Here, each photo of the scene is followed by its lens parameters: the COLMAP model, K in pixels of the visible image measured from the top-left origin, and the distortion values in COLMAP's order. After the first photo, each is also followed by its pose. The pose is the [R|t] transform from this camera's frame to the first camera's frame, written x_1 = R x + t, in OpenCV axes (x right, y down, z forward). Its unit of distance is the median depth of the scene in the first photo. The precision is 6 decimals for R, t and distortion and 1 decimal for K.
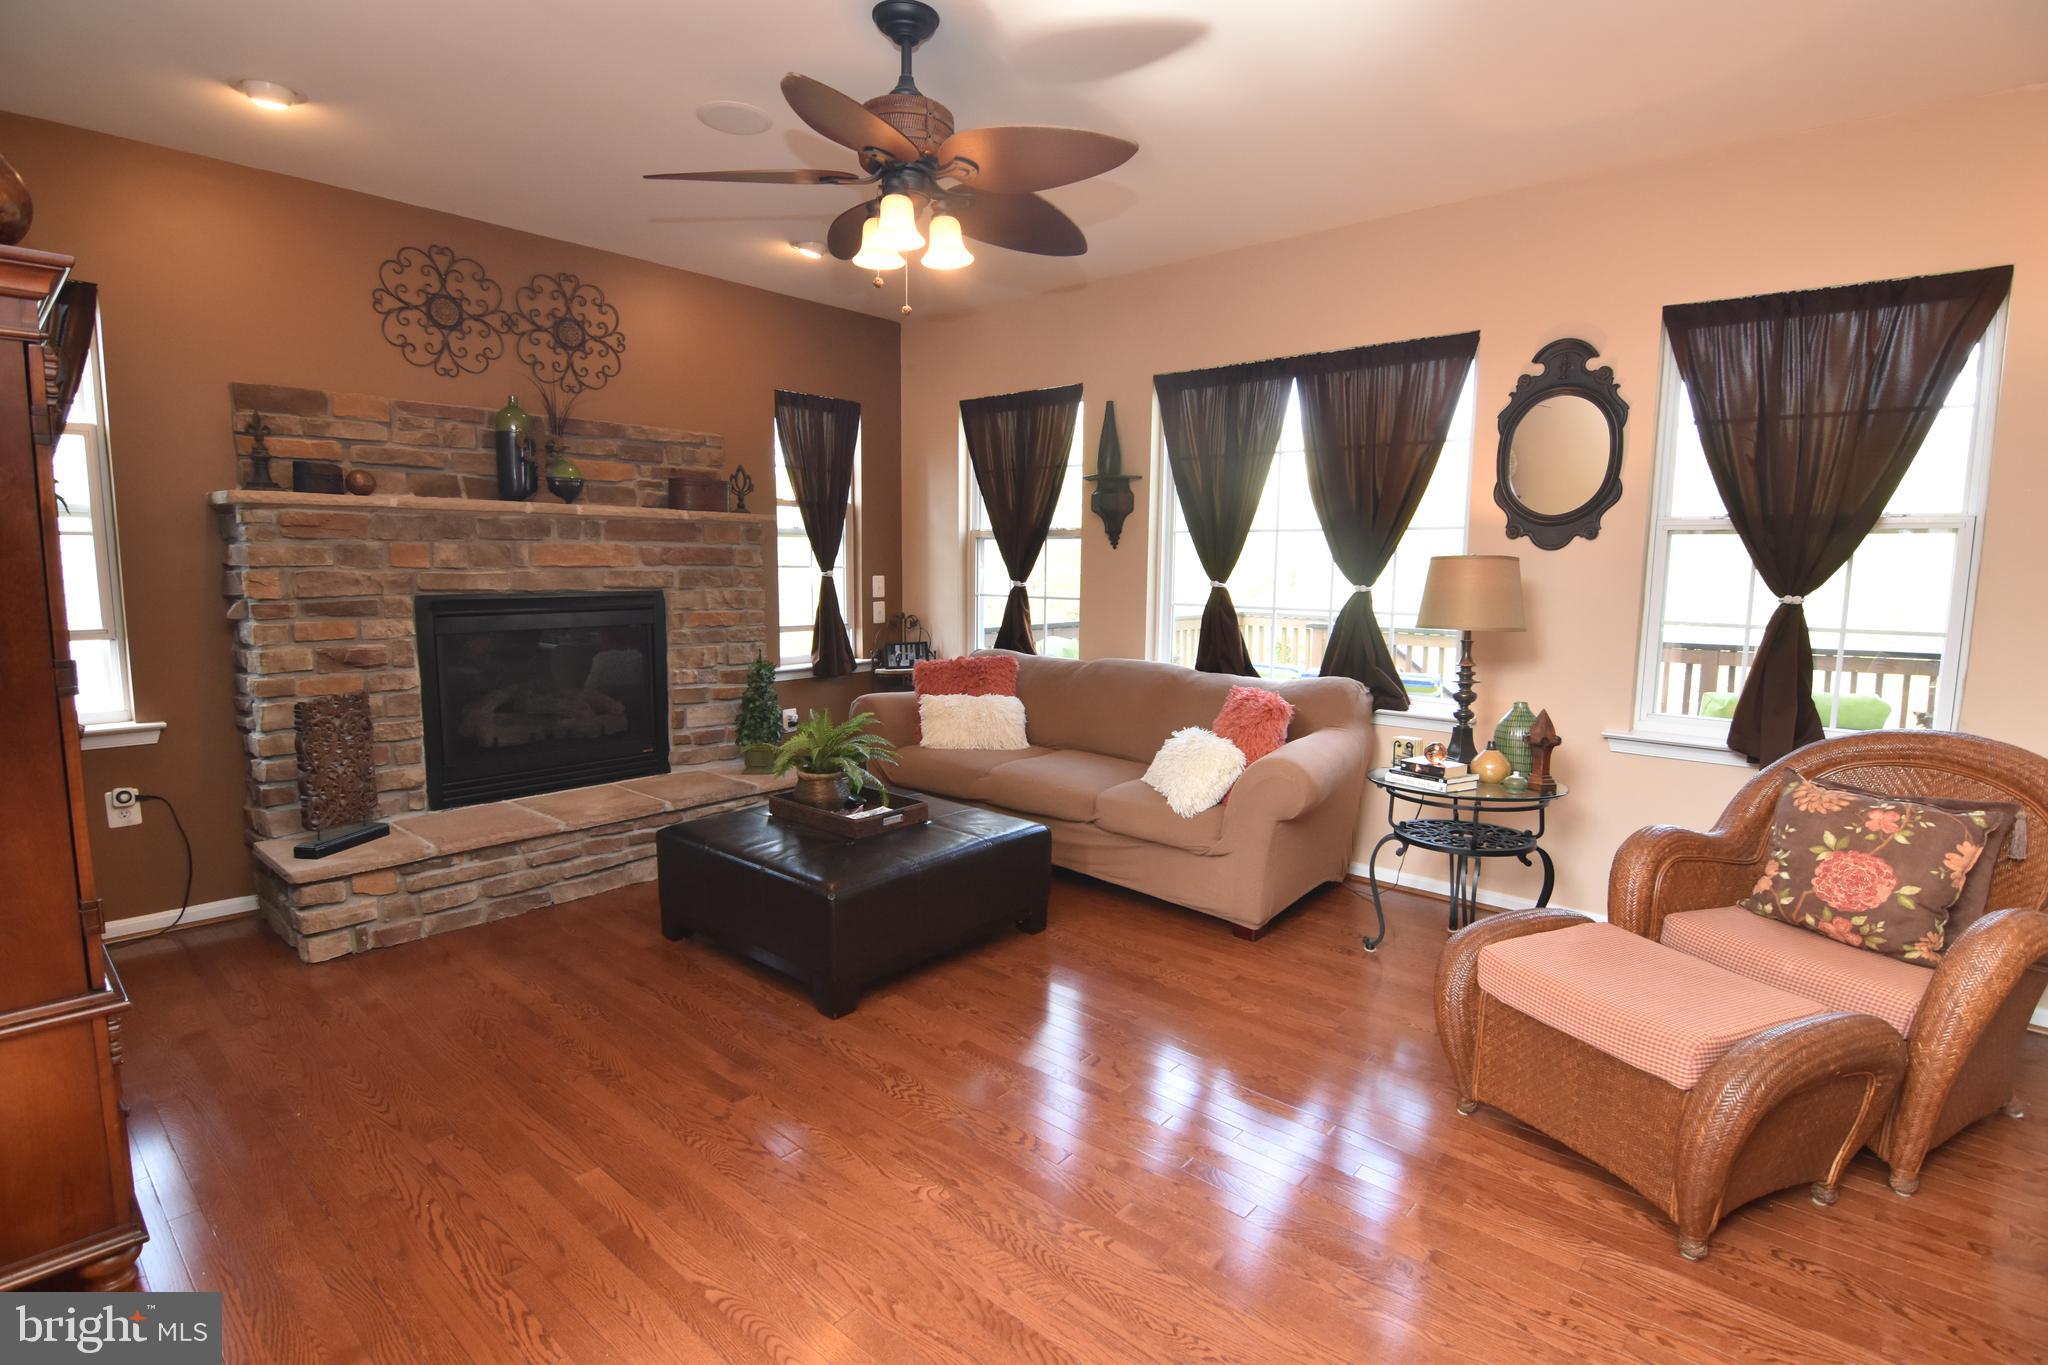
lens RADIAL K [[993.6, 0, 1027.1], [0, 993.6, 682.0], [0, 0, 1]] dist [-0.005377, -0.009941]
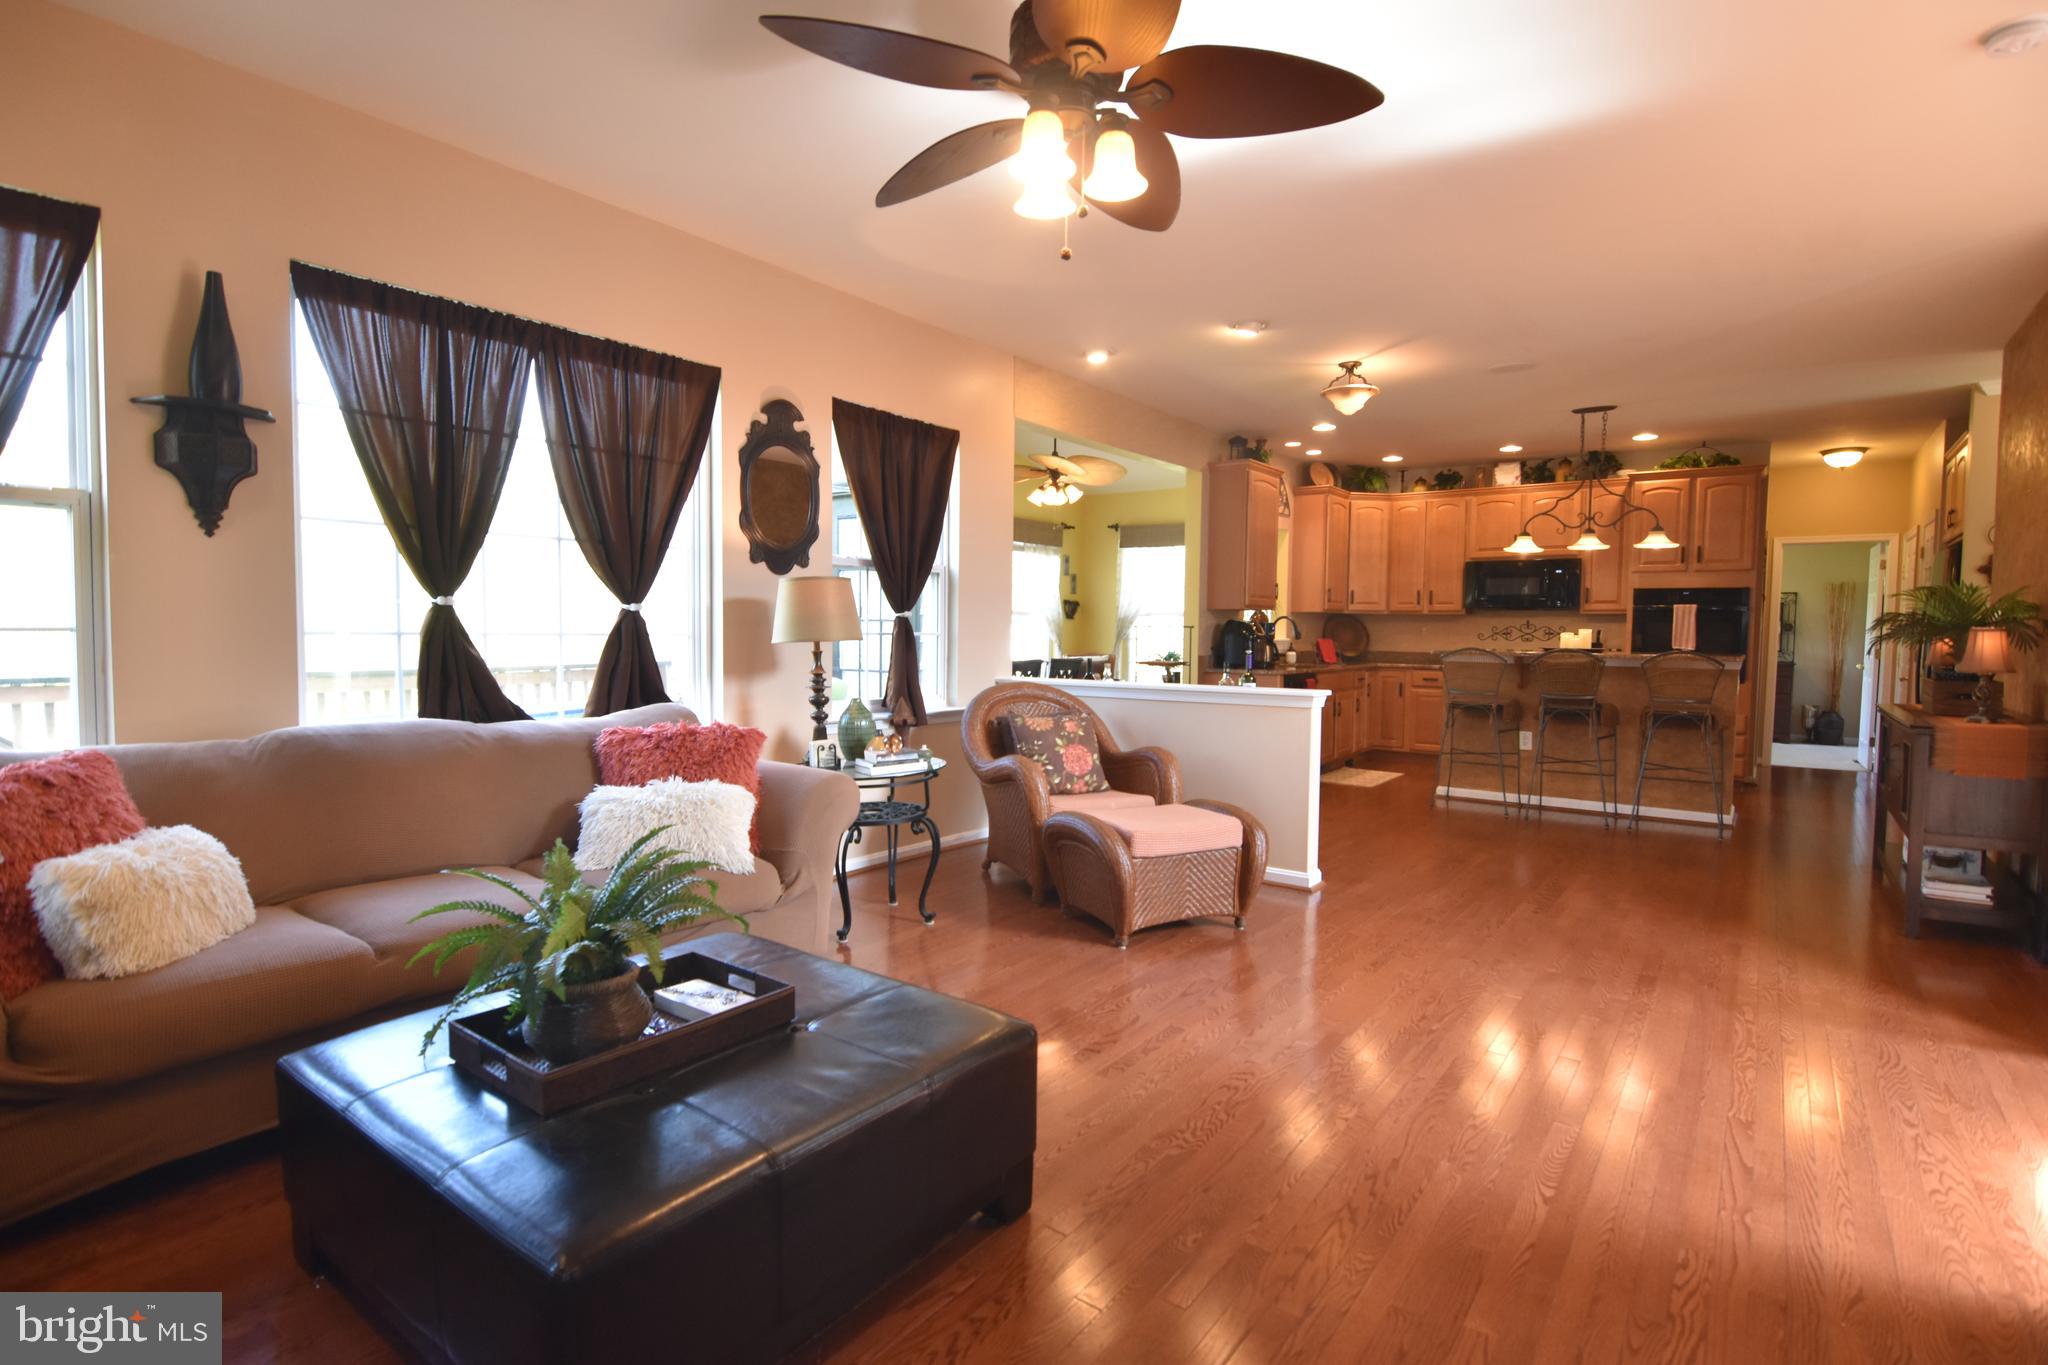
lens RADIAL K [[993.6, 0, 1035.1], [0, 993.6, 682.7], [0, 0, 1]] dist [-0.005377, -0.009941]
pose [[-0.083036, -0.064740, 0.994441, -0.600667], [0.104499, 0.991820, 0.073295, -0.052970], [-0.991052, 0.110004, -0.075592, 0.703178]]
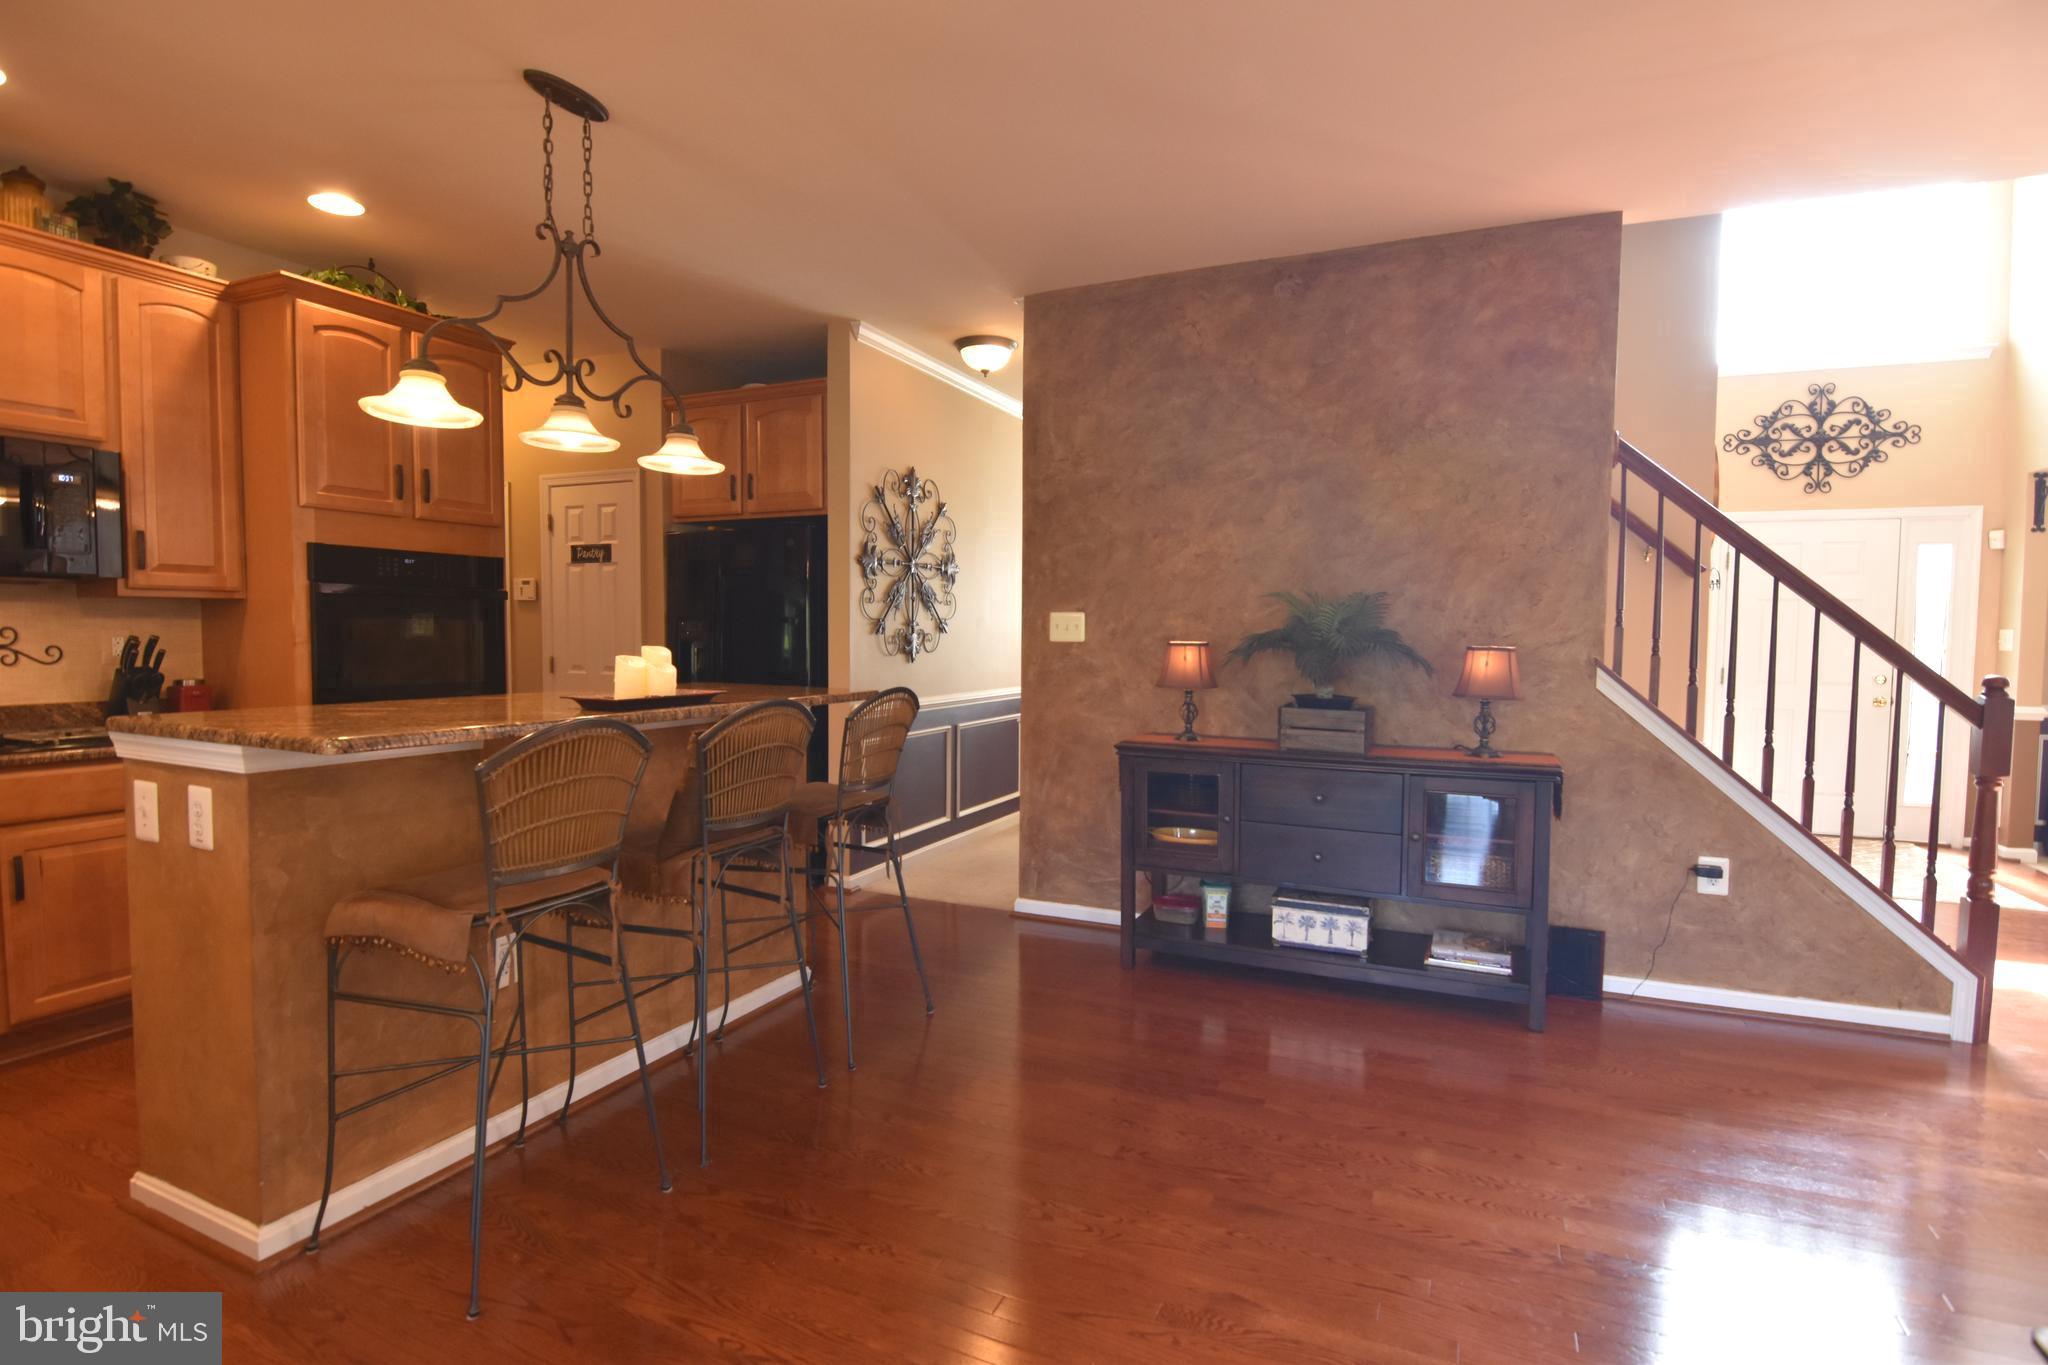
lens RADIAL K [[993.6, 0, 1036.4], [0, 993.6, 684.8], [0, 0, 1]] dist [-0.005377, -0.009941]
pose [[-0.955207, -0.002395, -0.295927, 0.848105], [-0.052813, 0.985294, 0.162499, -0.023409], [0.291186, 0.170849, -0.941287, 0.394343]]
